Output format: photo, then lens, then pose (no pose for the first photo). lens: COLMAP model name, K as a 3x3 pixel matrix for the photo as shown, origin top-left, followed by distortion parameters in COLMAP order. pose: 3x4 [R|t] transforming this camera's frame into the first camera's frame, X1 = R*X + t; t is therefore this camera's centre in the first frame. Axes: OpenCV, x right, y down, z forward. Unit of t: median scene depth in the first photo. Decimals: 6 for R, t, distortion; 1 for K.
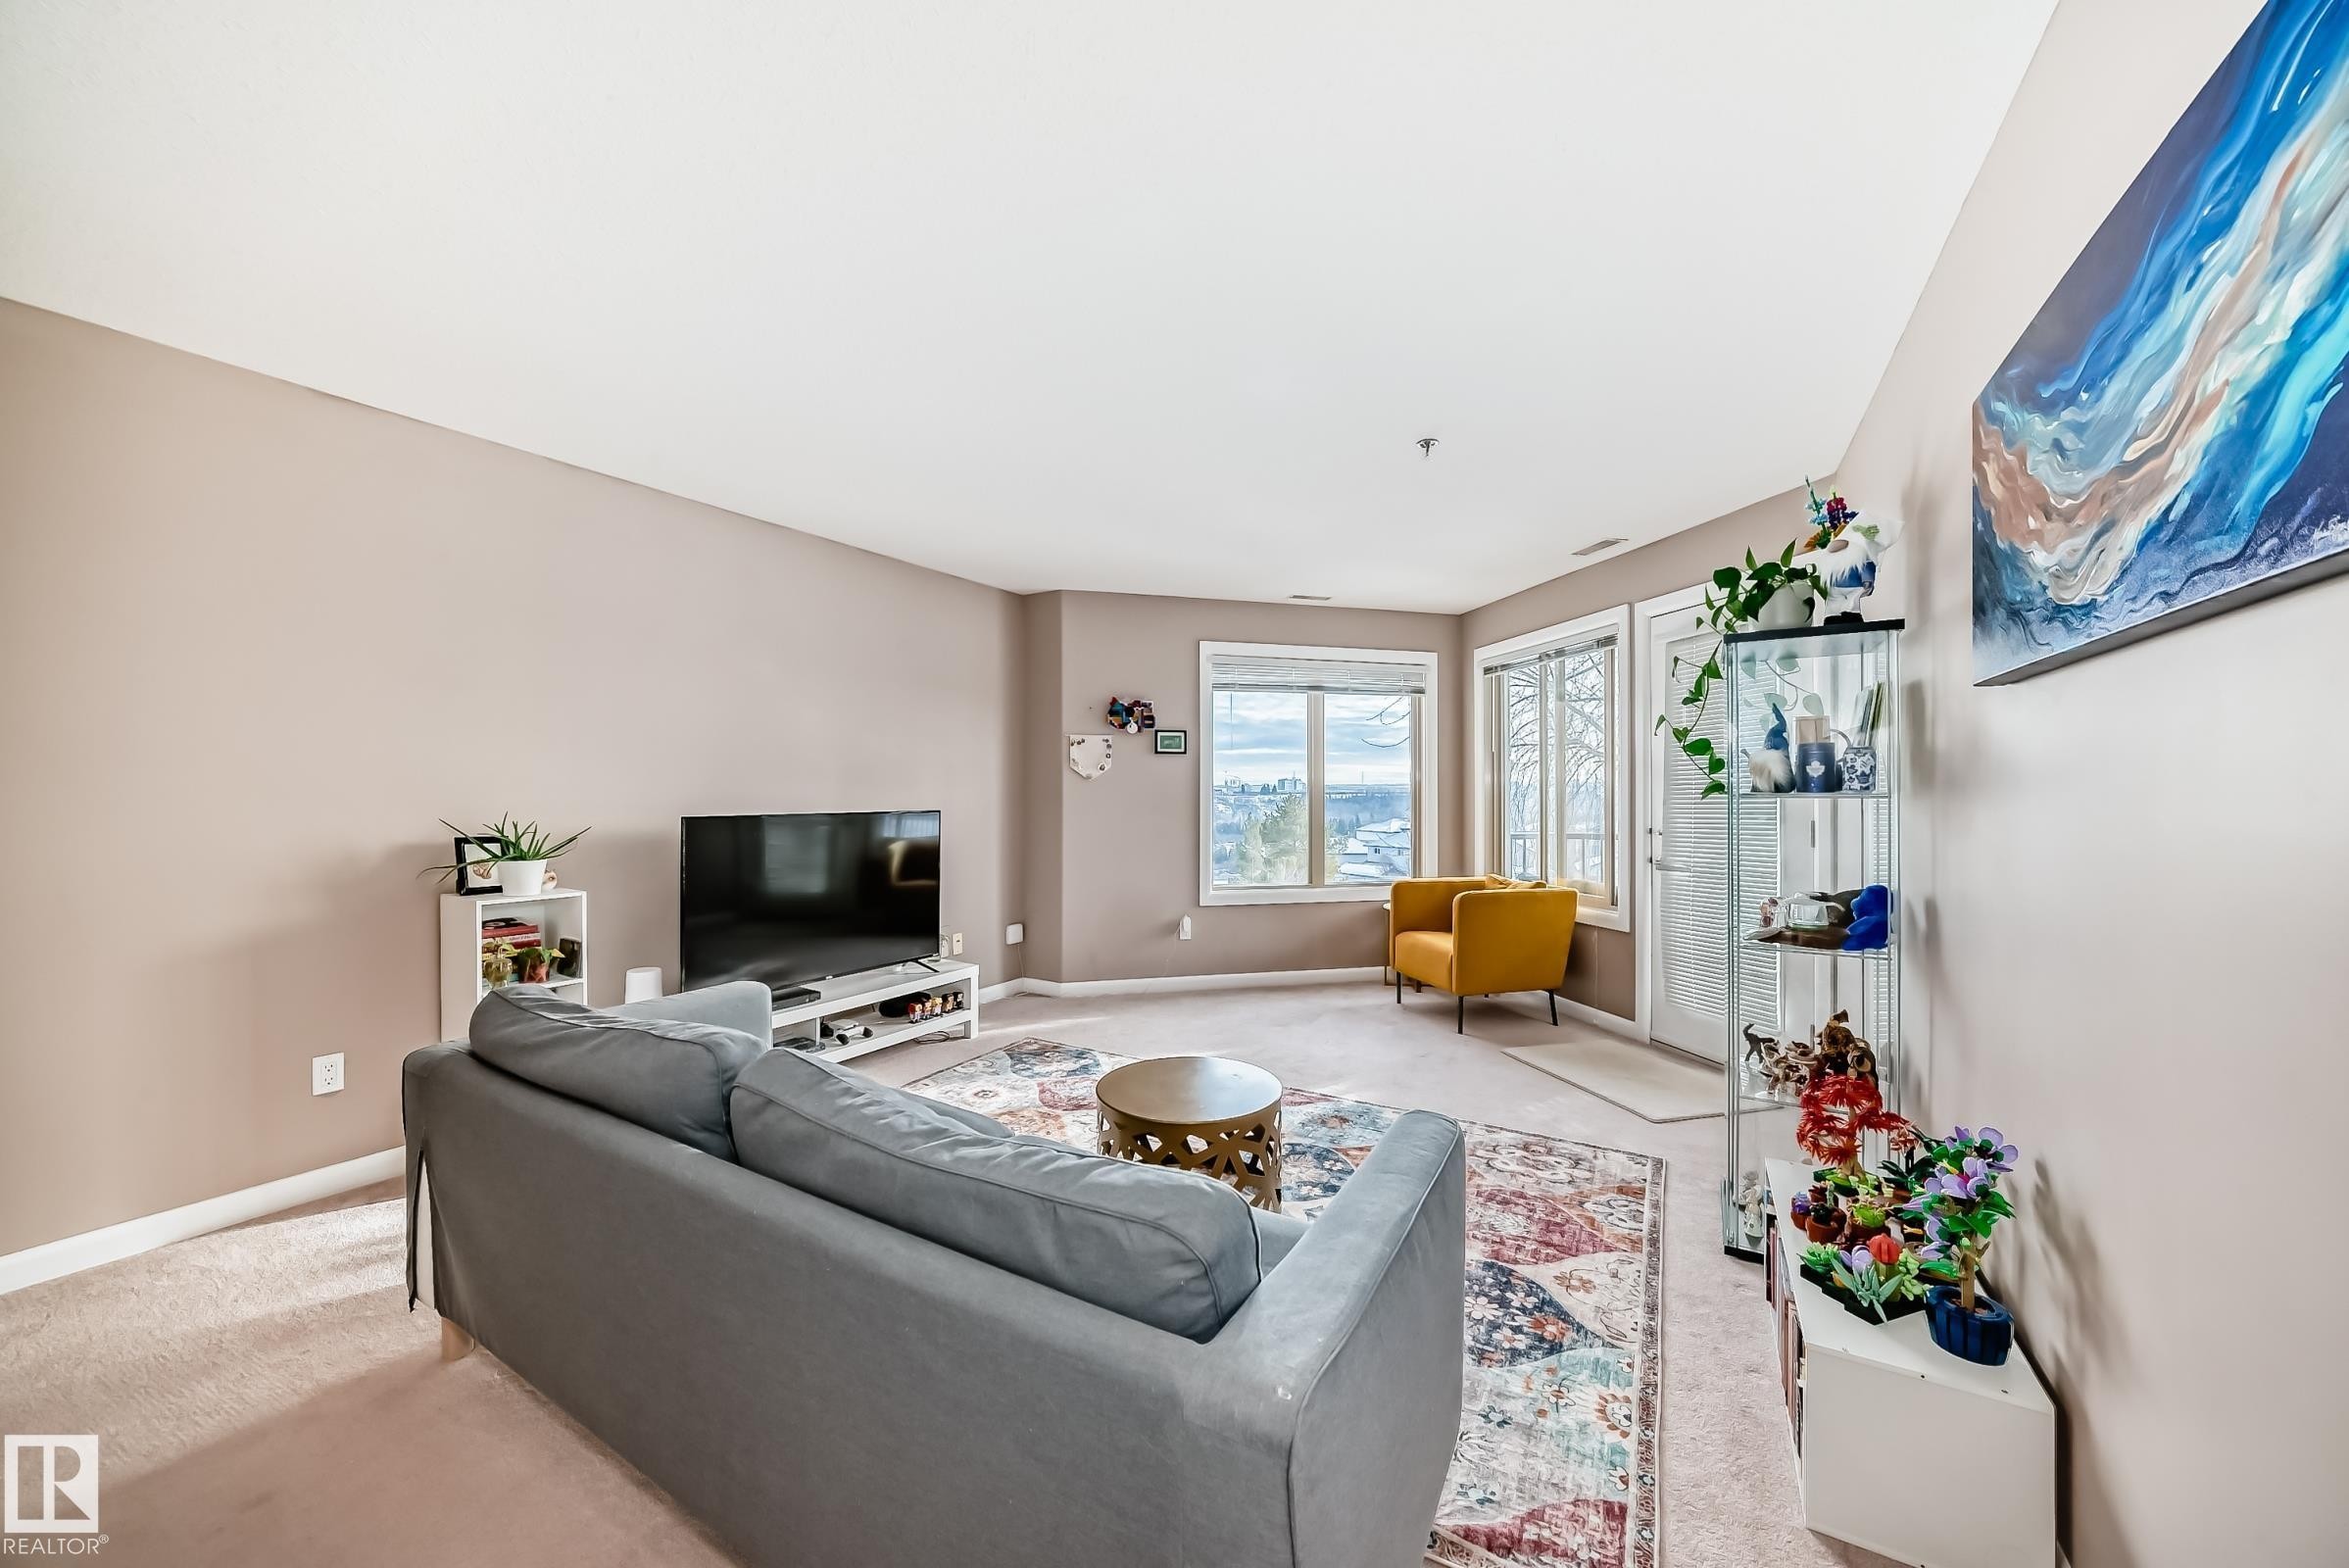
lens RADIAL K [[834.9, 0, 1179.2], [0, 834.9, 789.6], [0, 0, 1]] dist [0.000767, -0.001248]
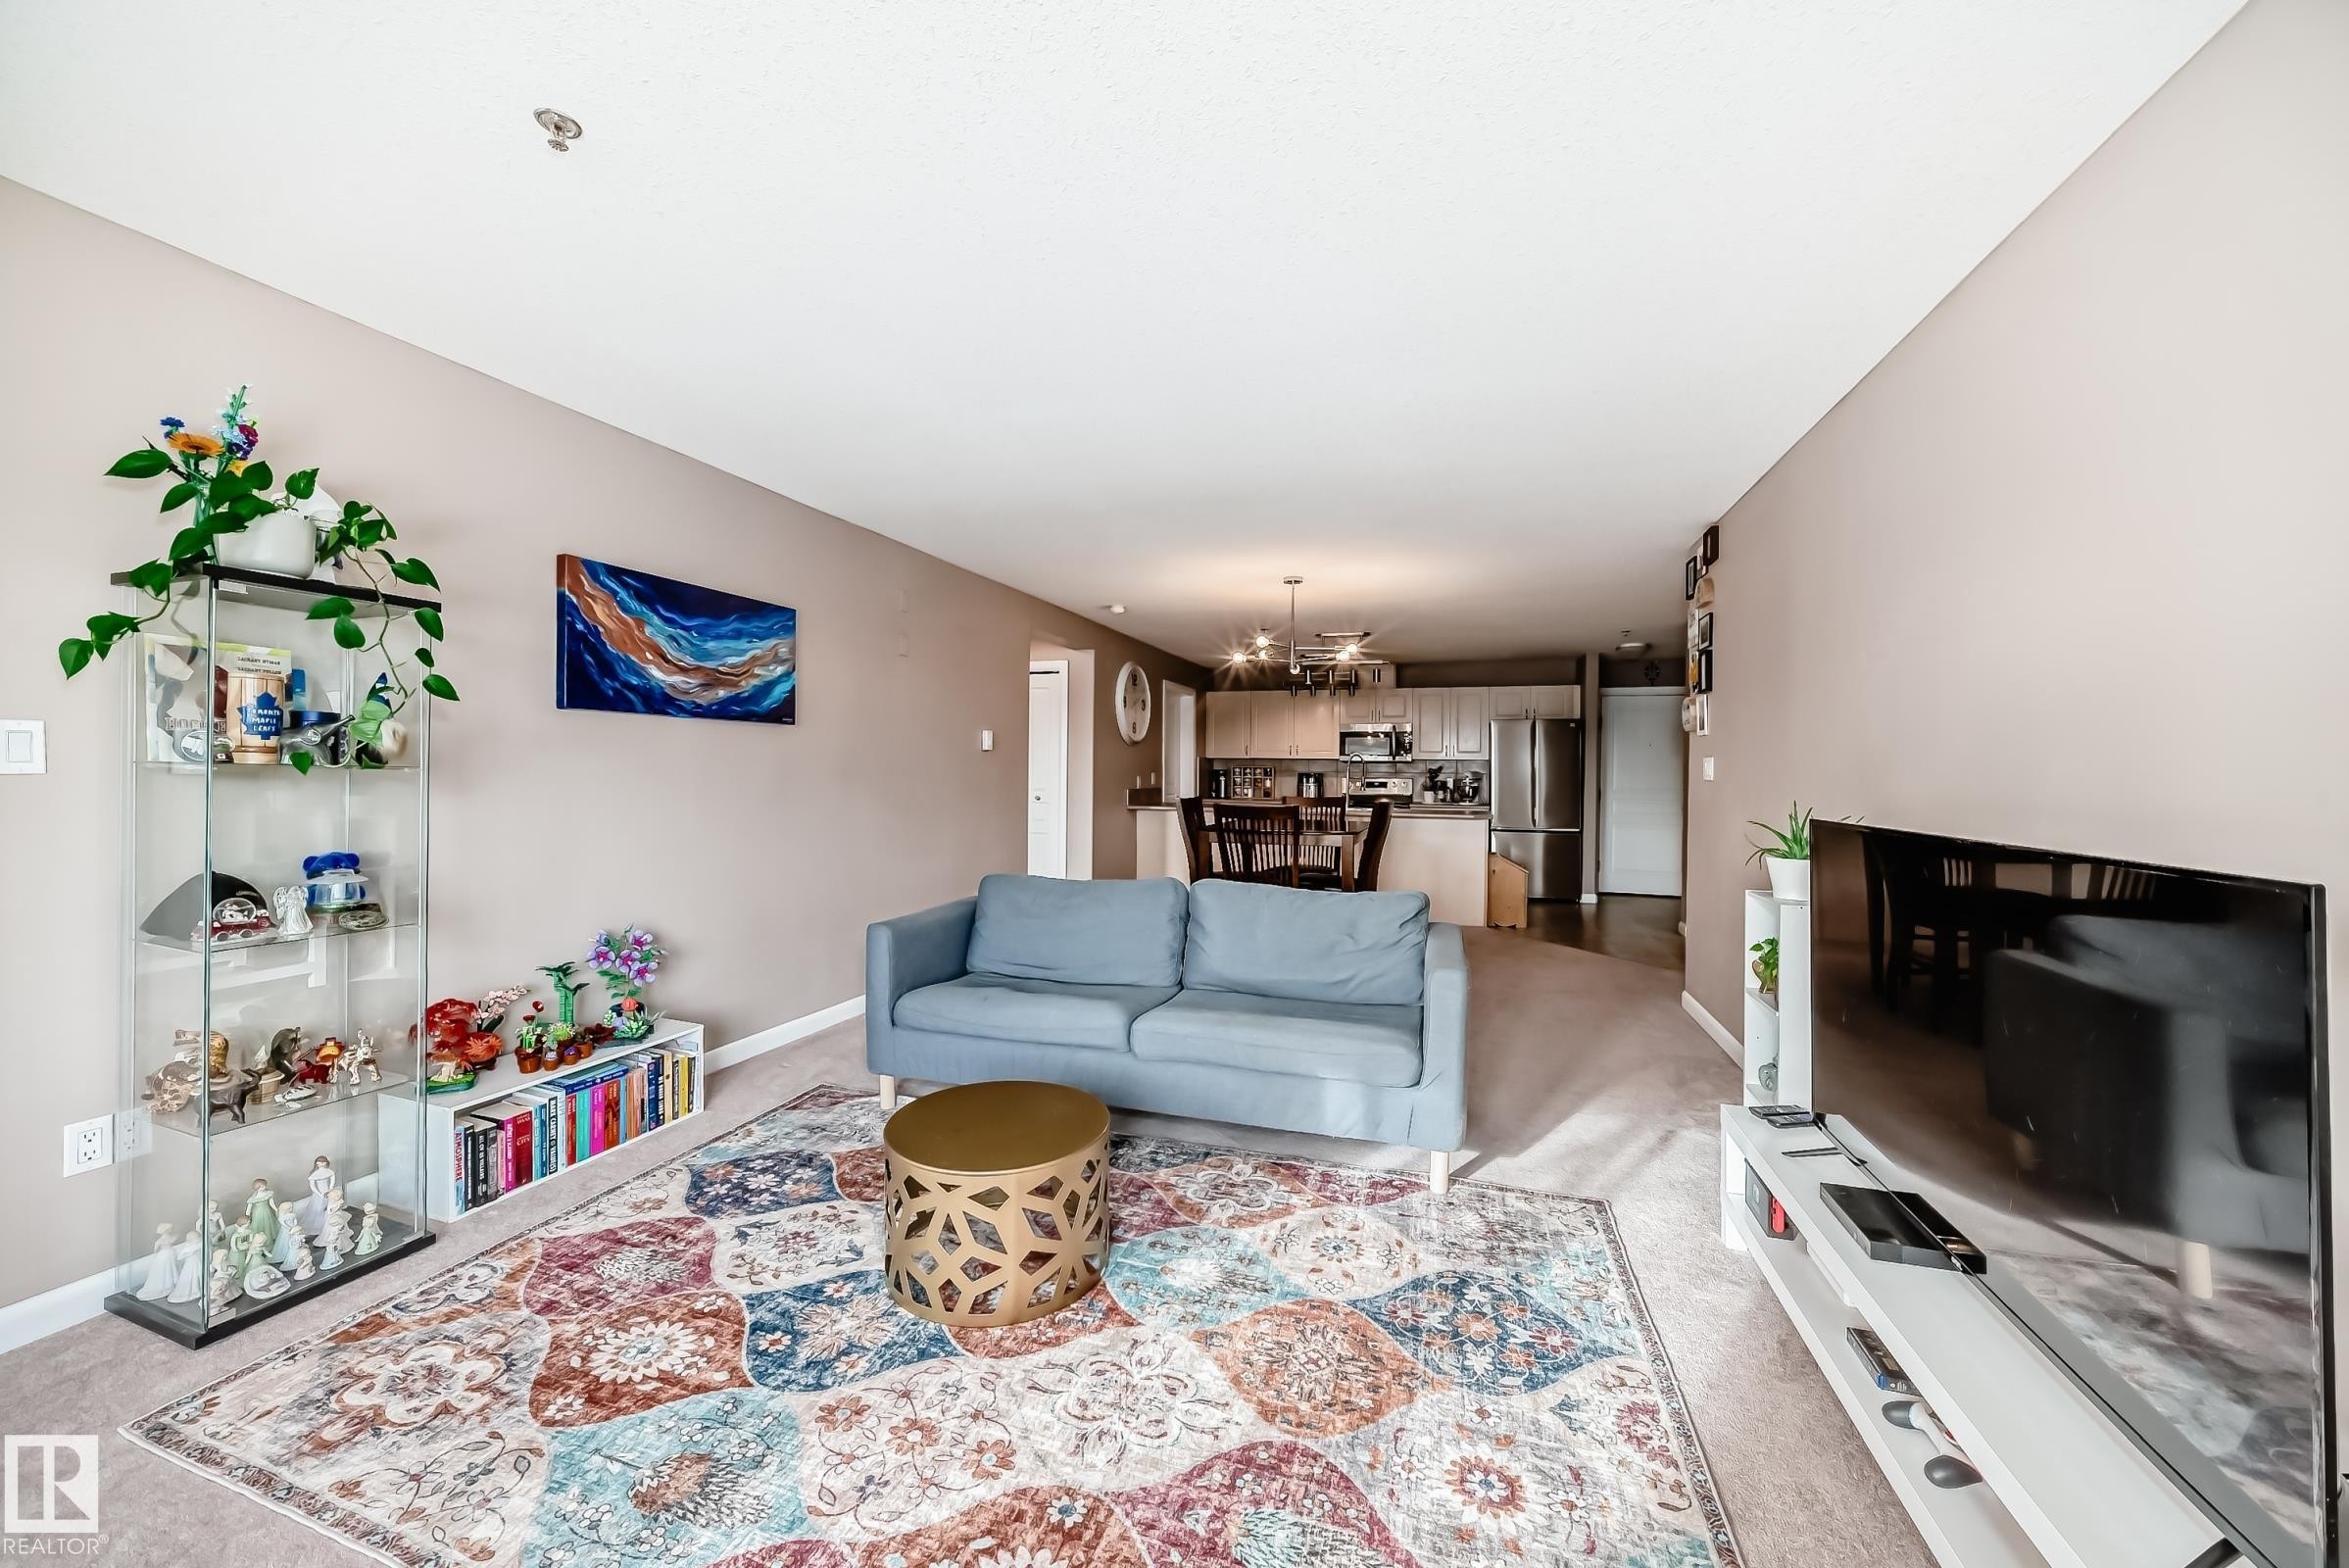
lens RADIAL K [[834.9, 0, 1174.3], [0, 834.9, 771.7], [0, 0, 1]] dist [0.000767, -0.001248]
pose [[-0.975446, -0.006521, -0.220141, 0.031625], [-0.006749, 0.999977, 0.000285, 0.001836], [0.220134, 0.001763, -0.975468, 2.058855]]
